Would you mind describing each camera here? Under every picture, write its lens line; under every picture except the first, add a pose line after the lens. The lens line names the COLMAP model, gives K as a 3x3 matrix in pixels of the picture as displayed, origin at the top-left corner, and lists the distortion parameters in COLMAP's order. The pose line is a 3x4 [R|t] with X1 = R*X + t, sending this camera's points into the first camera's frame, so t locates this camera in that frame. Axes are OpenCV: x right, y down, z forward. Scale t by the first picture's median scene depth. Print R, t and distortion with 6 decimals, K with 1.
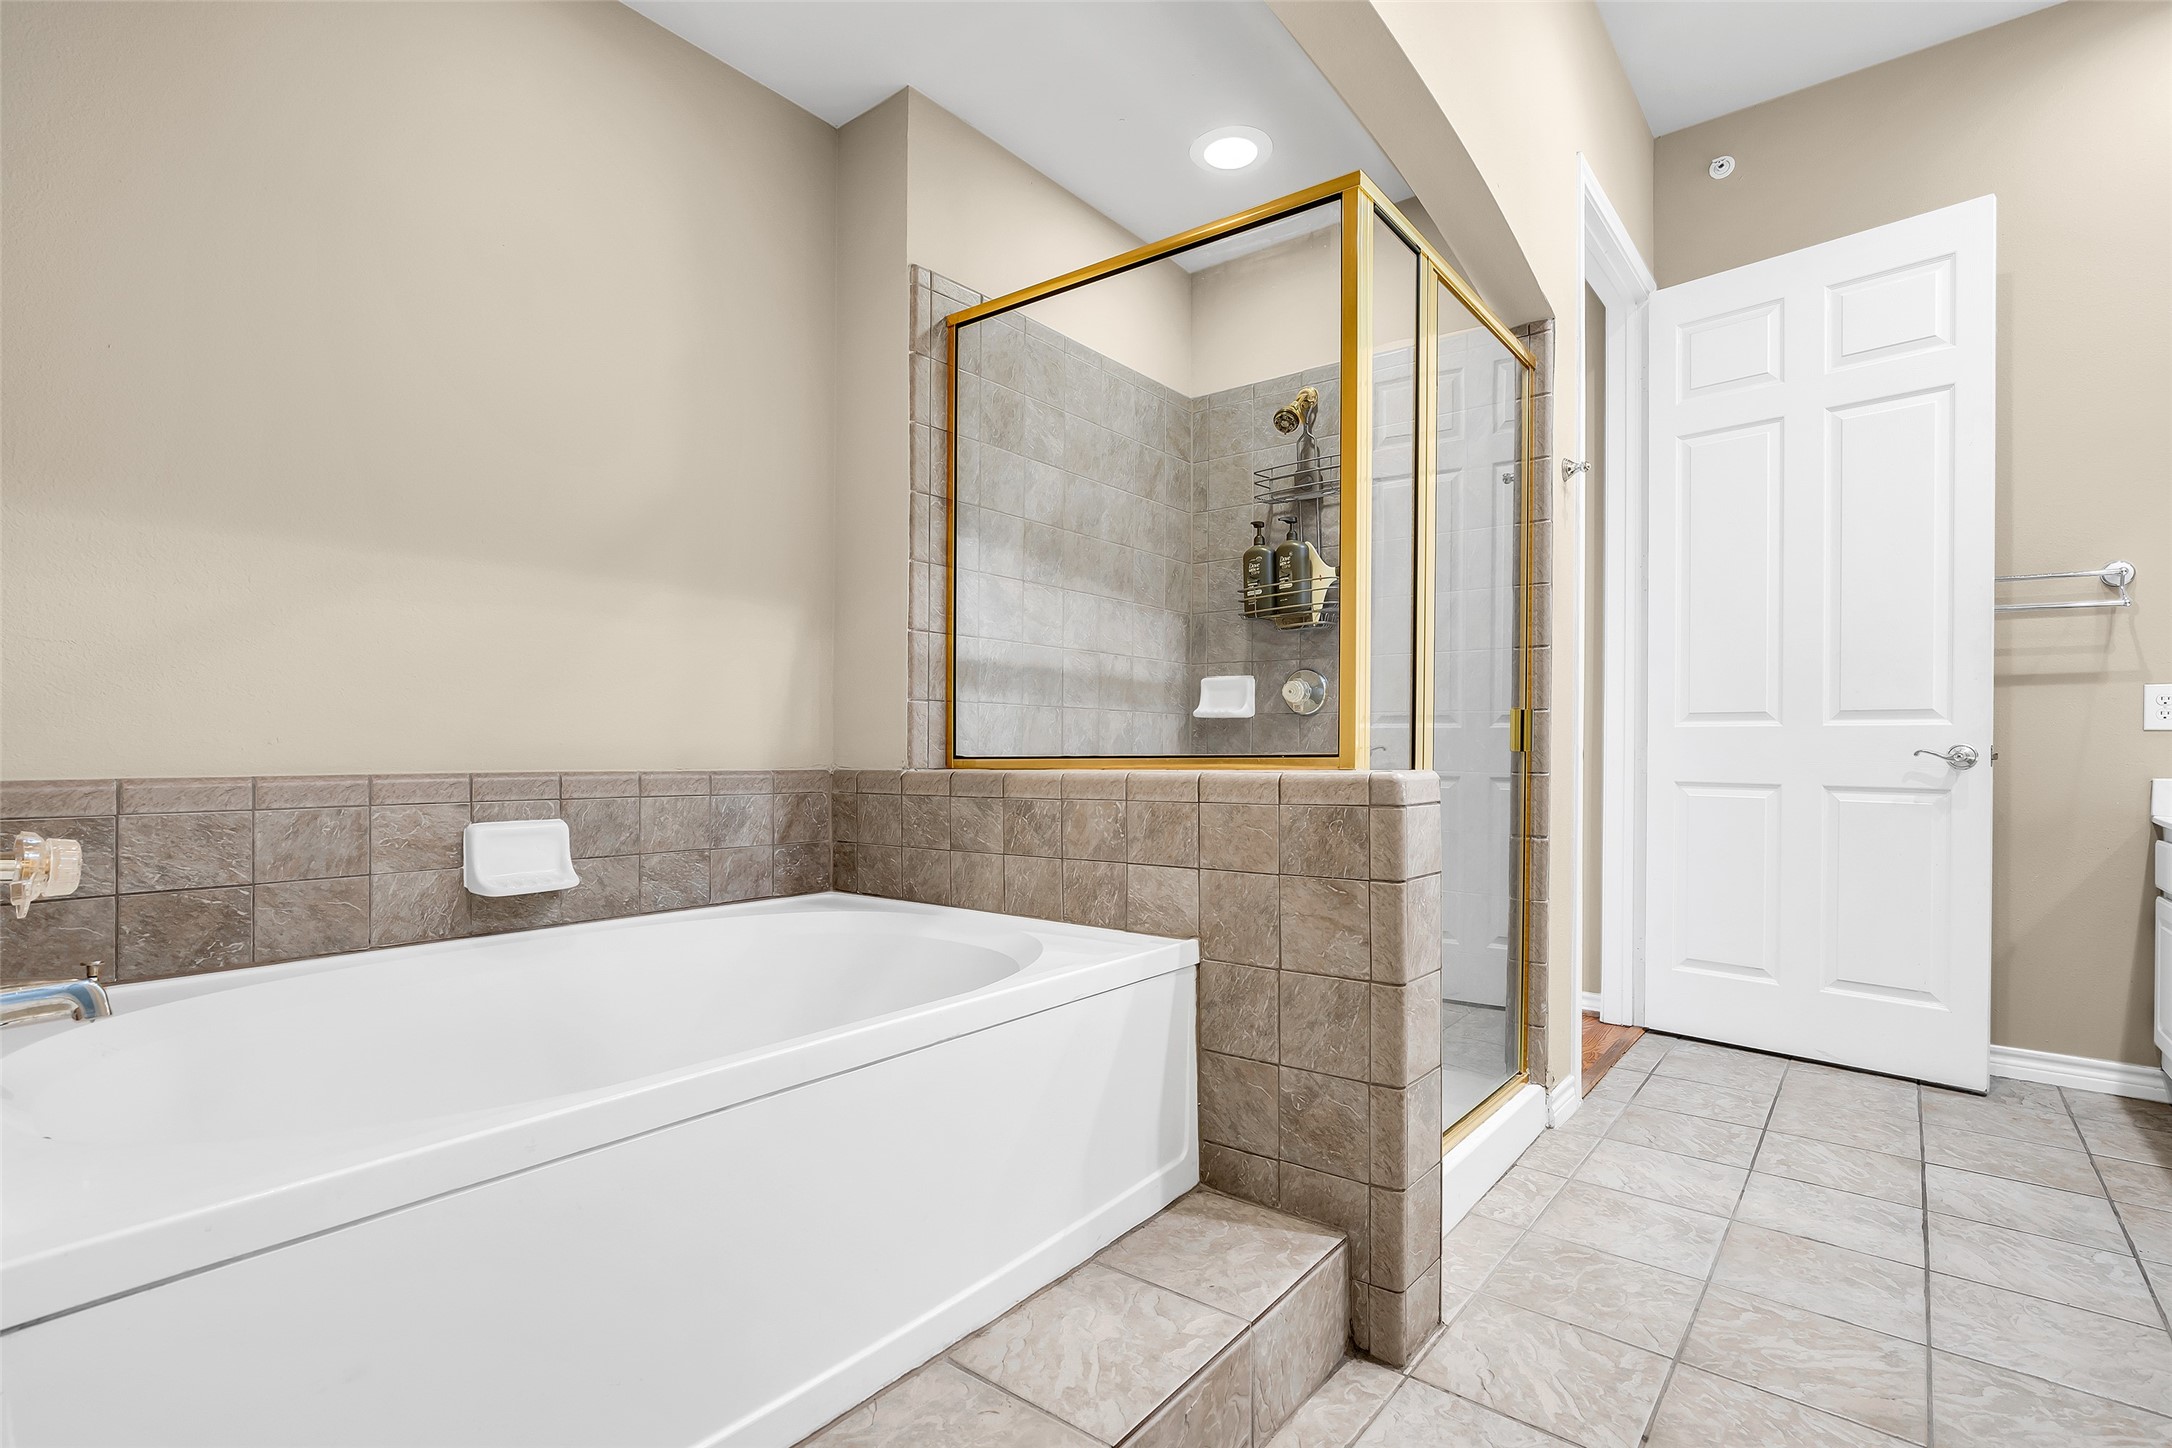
lens RADIAL K [[999.7, 0, 1076.7], [0, 999.7, 733.1], [0, 0, 1]] dist [-0.013067, 0.004187]
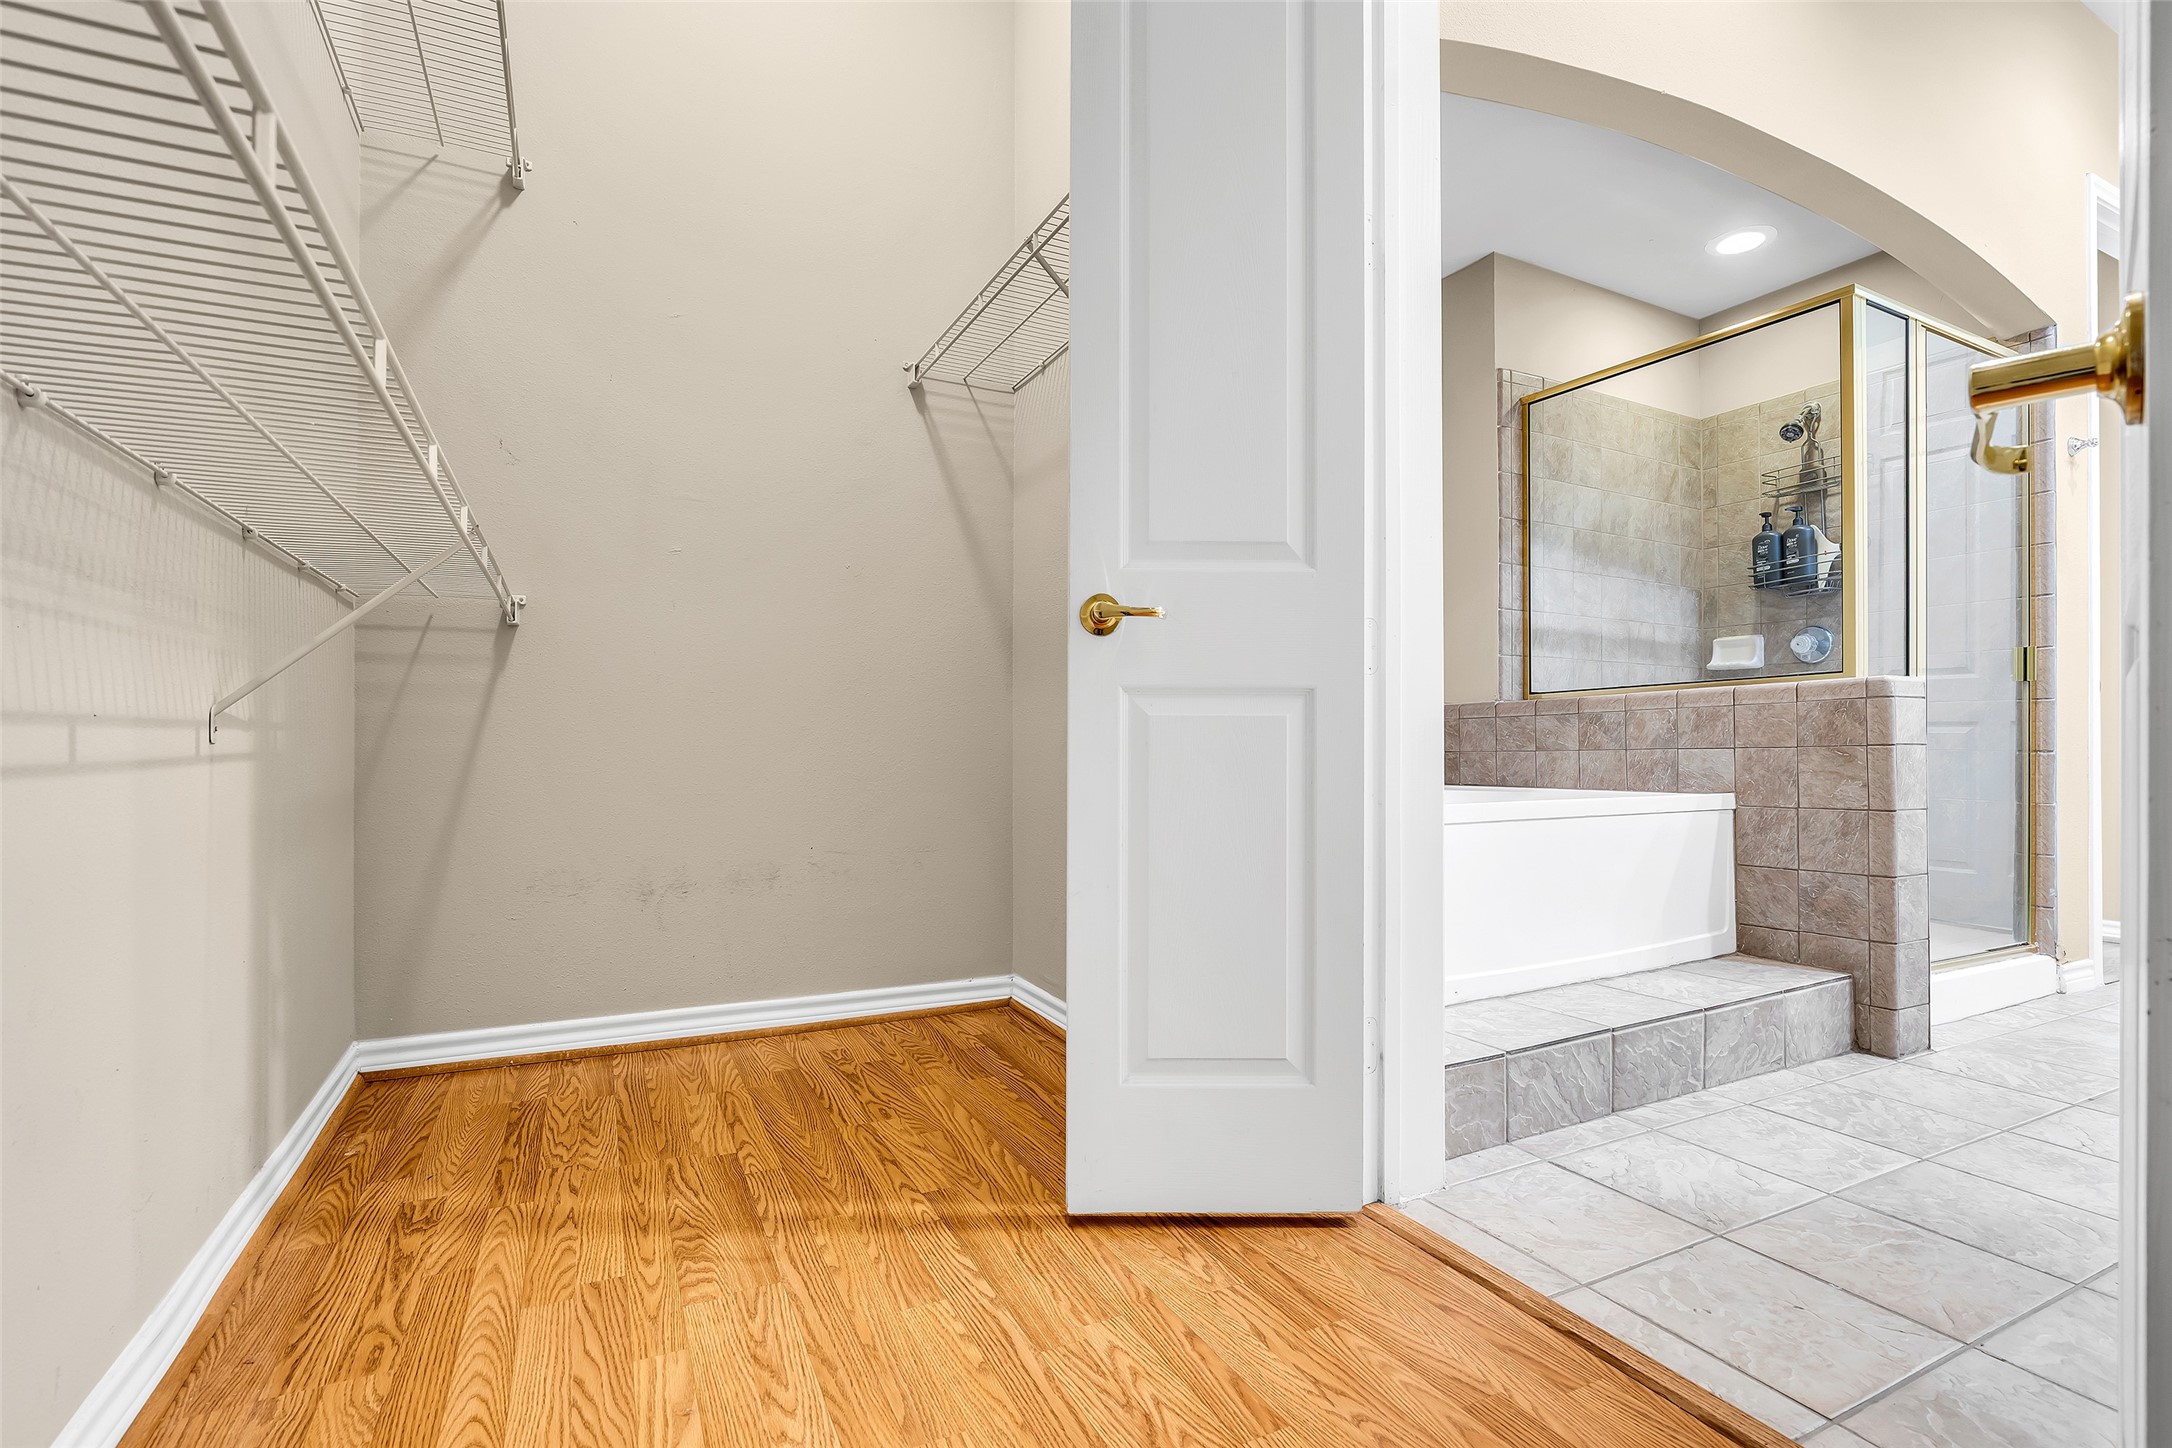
lens RADIAL K [[999.7, 0, 1076.7], [0, 999.7, 733.1], [0, 0, 1]] dist [-0.013067, 0.004187]
pose [[0.918748, -0.008720, -0.394748, -0.158099], [0.006753, 0.999957, -0.006374, 0.088611], [0.394787, 0.003190, 0.918767, -0.631816]]
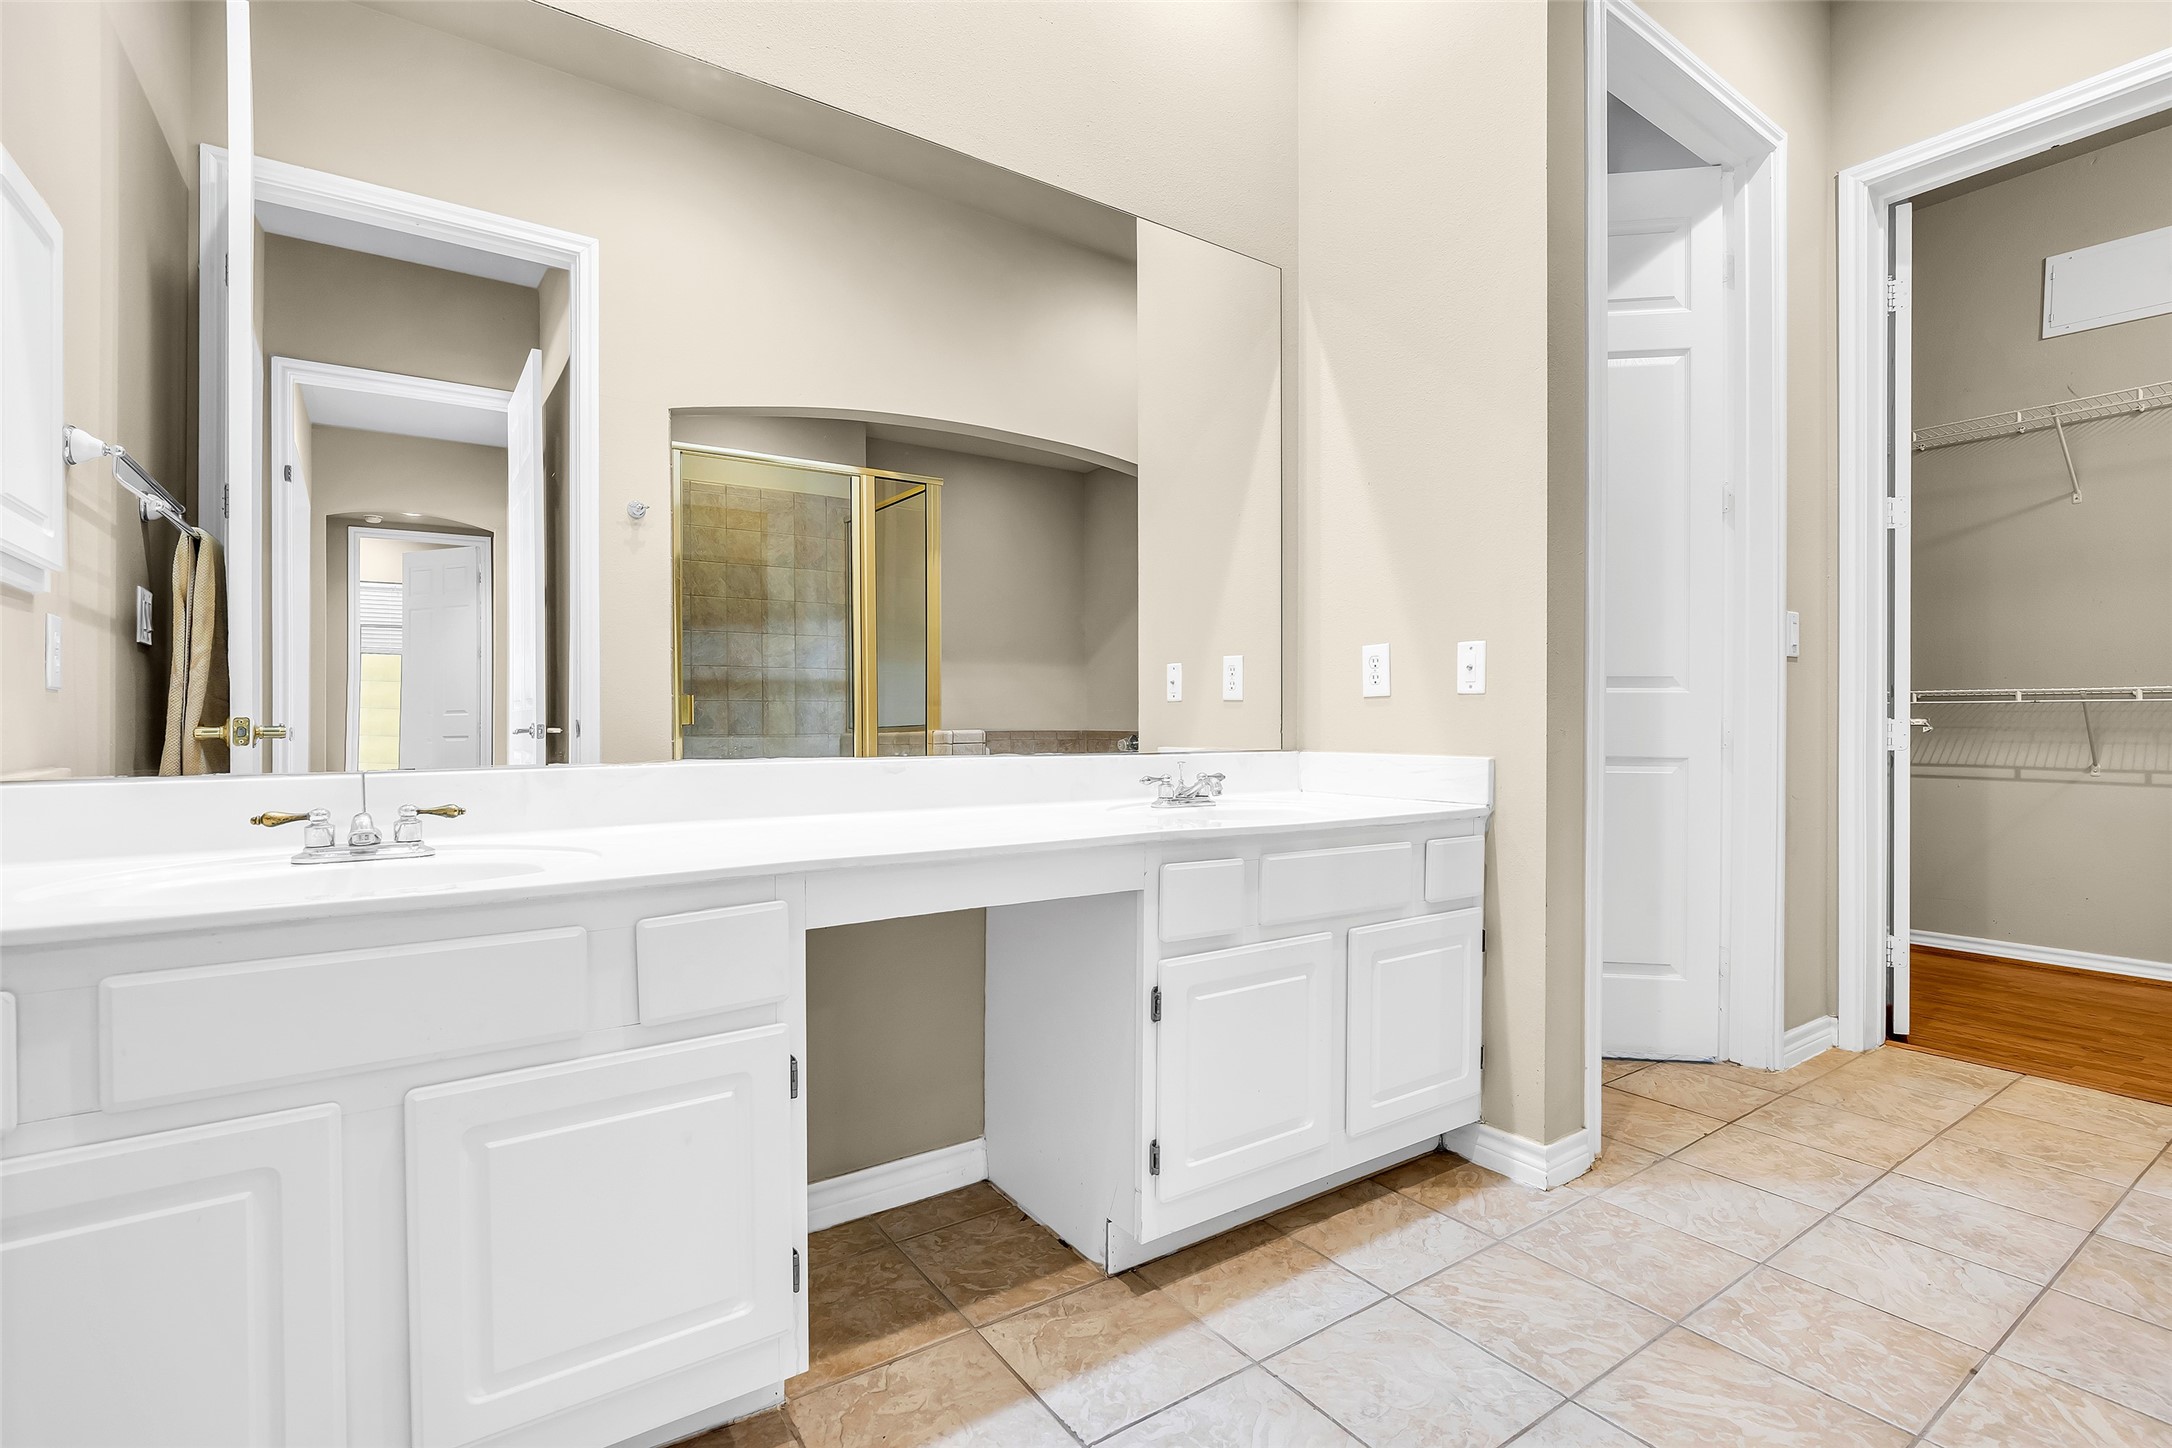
lens RADIAL K [[999.7, 0, 1076.7], [0, 999.7, 733.1], [0, 0, 1]] dist [-0.013067, 0.004187]
pose [[-0.963694, -0.007708, 0.266897, 0.752508], [-0.006020, 0.999956, 0.007142, 0.021328], [-0.266940, 0.005276, -0.963699, 1.400844]]
